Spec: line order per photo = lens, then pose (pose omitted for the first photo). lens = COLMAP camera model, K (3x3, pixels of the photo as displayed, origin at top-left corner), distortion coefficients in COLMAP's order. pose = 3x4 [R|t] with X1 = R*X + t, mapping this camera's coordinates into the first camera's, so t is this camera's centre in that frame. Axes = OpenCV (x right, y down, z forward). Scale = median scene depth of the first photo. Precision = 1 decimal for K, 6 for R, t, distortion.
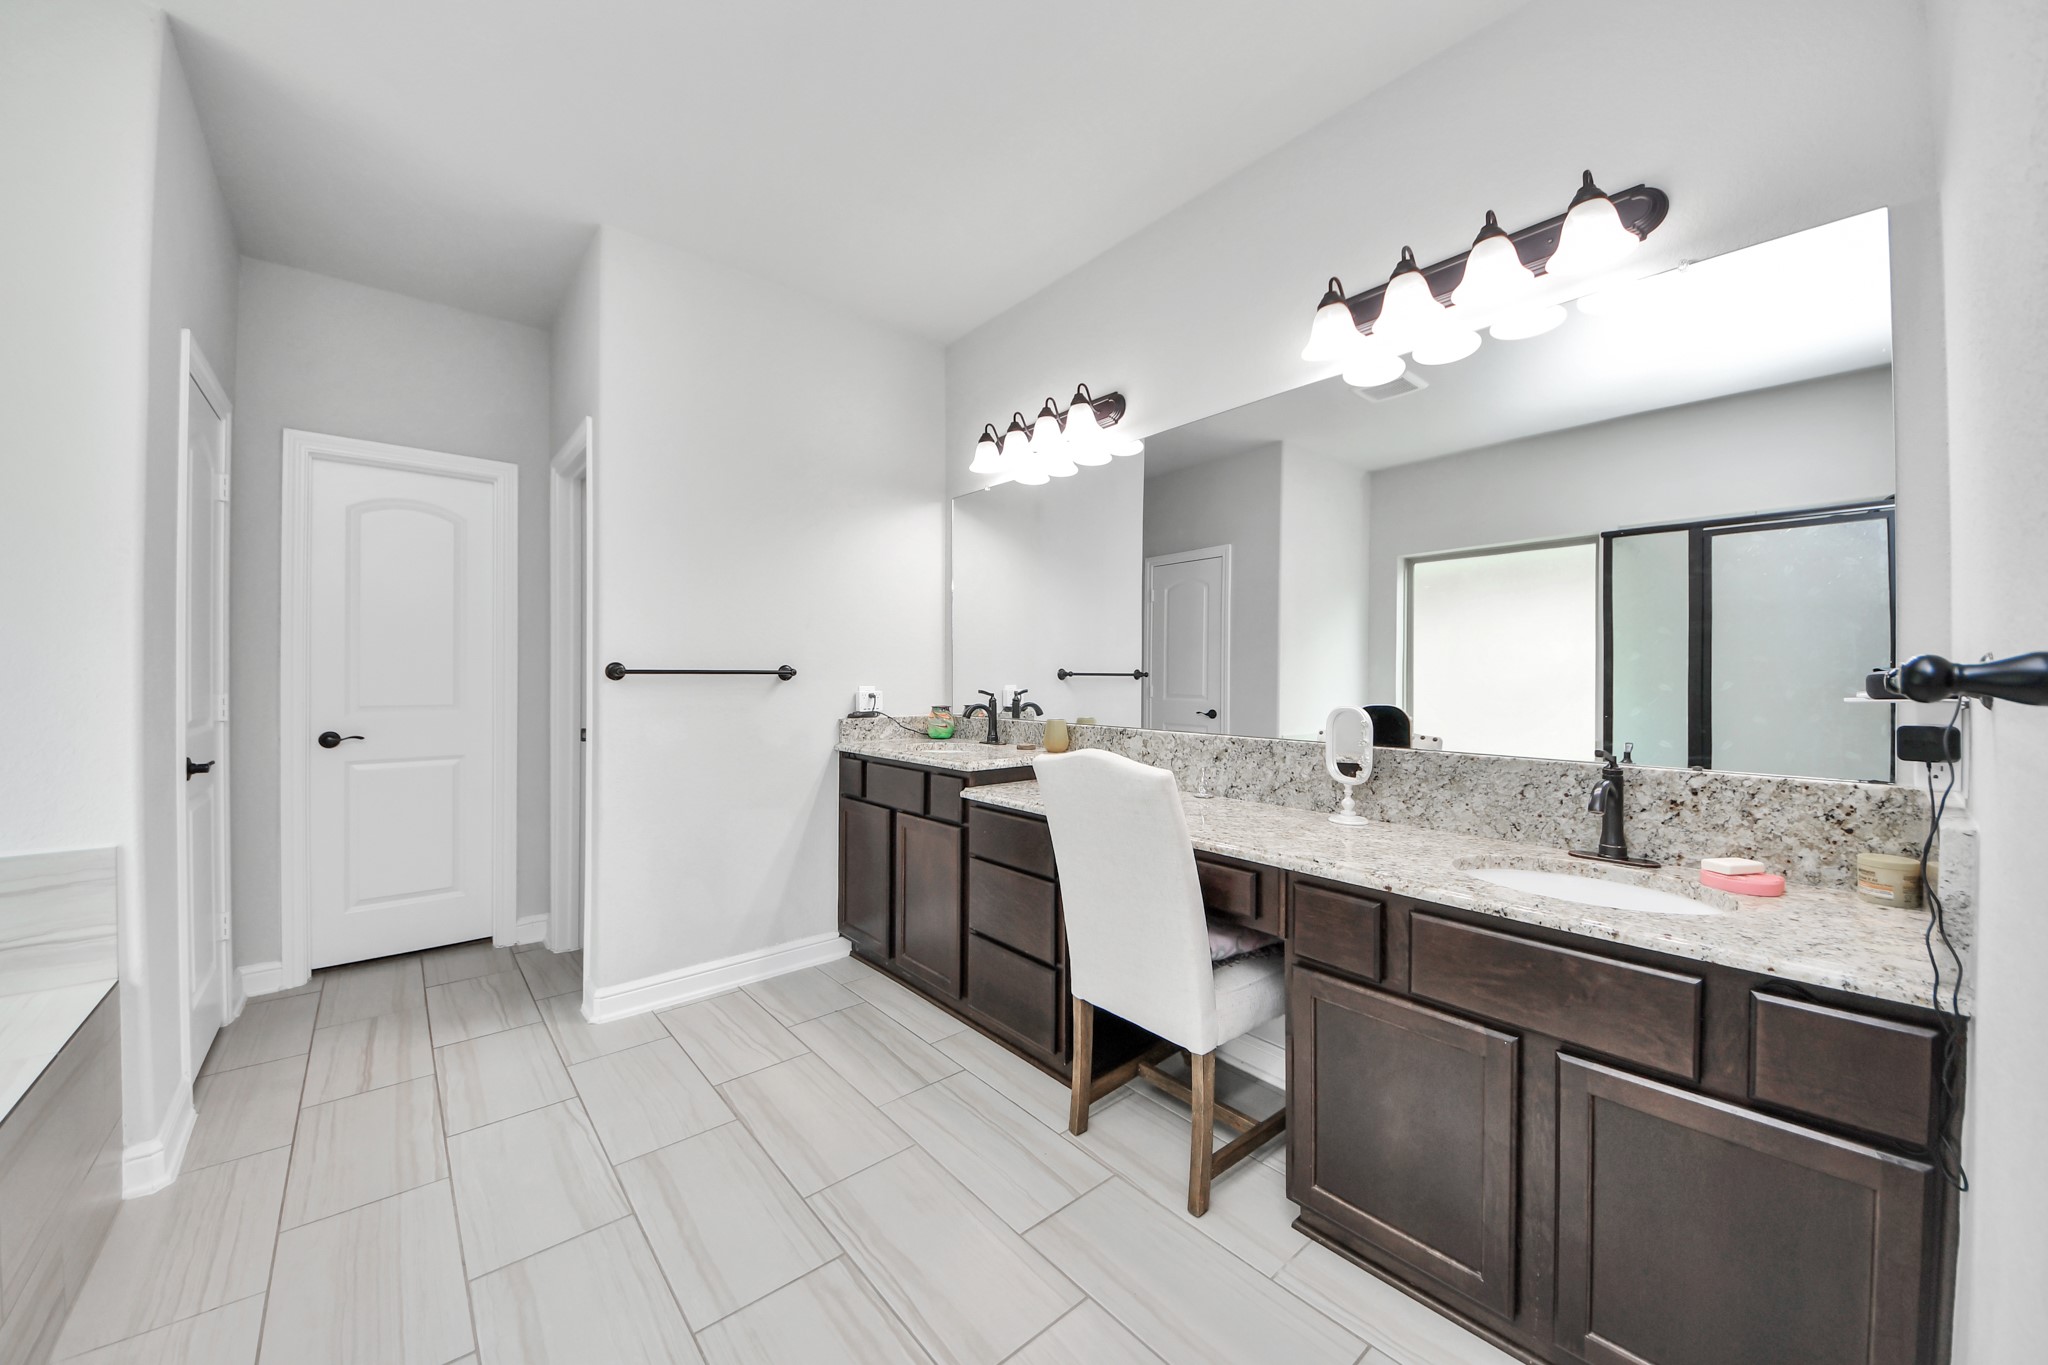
lens RADIAL K [[745.1, 0, 1018.8], [0, 745.1, 678.2], [0, 0, 1]] dist [-0.013353, -0.000122]
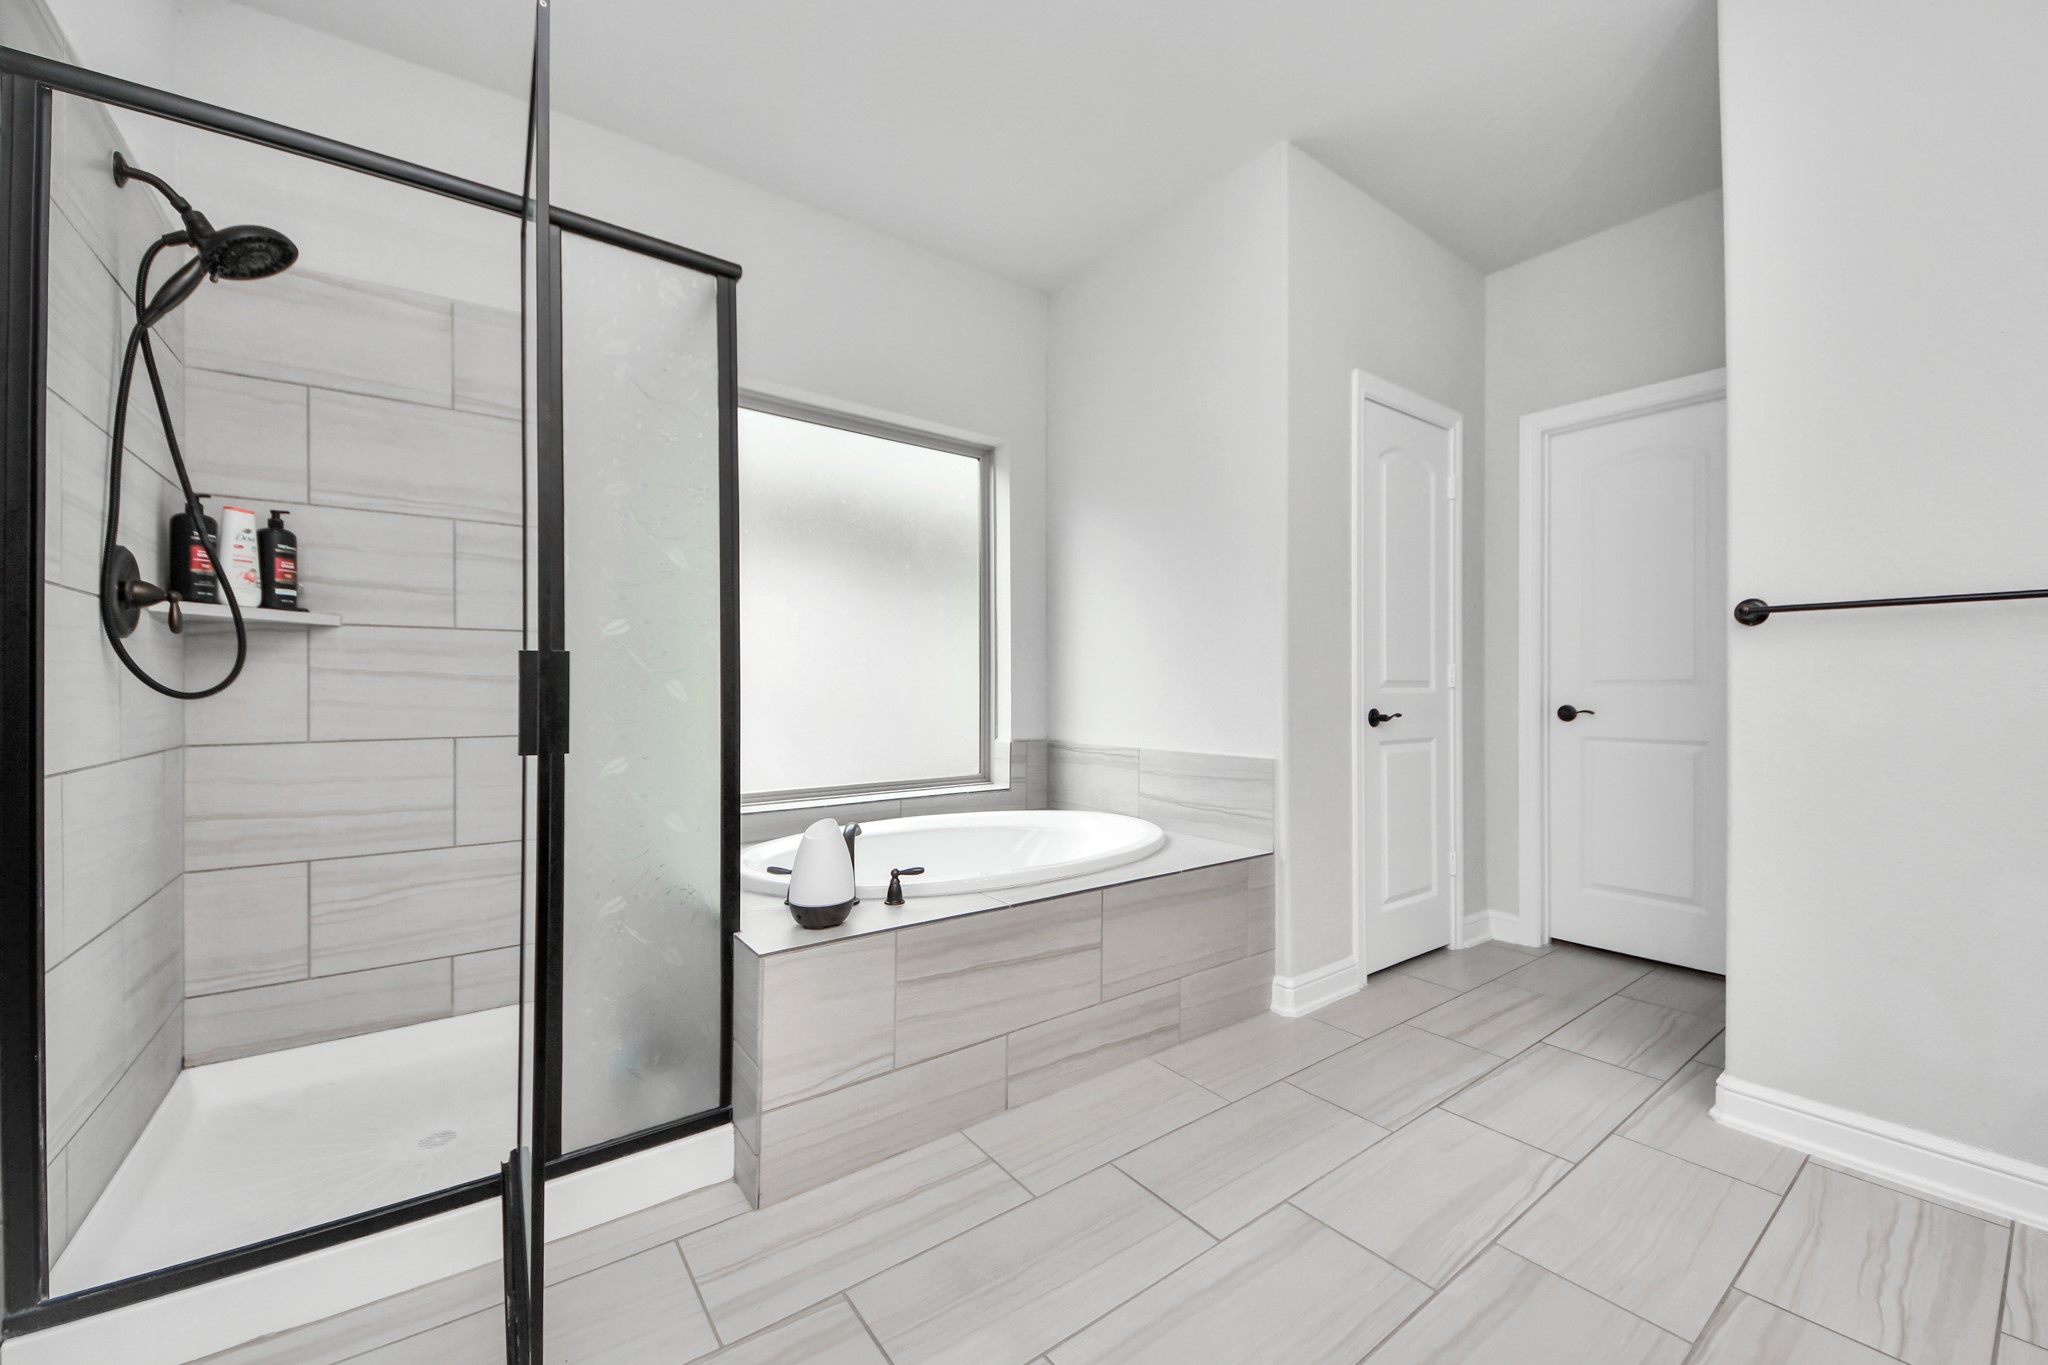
lens RADIAL K [[795.0, 0, 1024.0], [0, 795.0, 682.5], [0, 0, 1]] dist [-0.000587, -0.000293]
pose [[-0.055270, -0.005754, -0.998455, 0.212348], [-0.004390, 0.999975, -0.005520, 0.061865], [0.998462, 0.004078, -0.055294, 0.389292]]
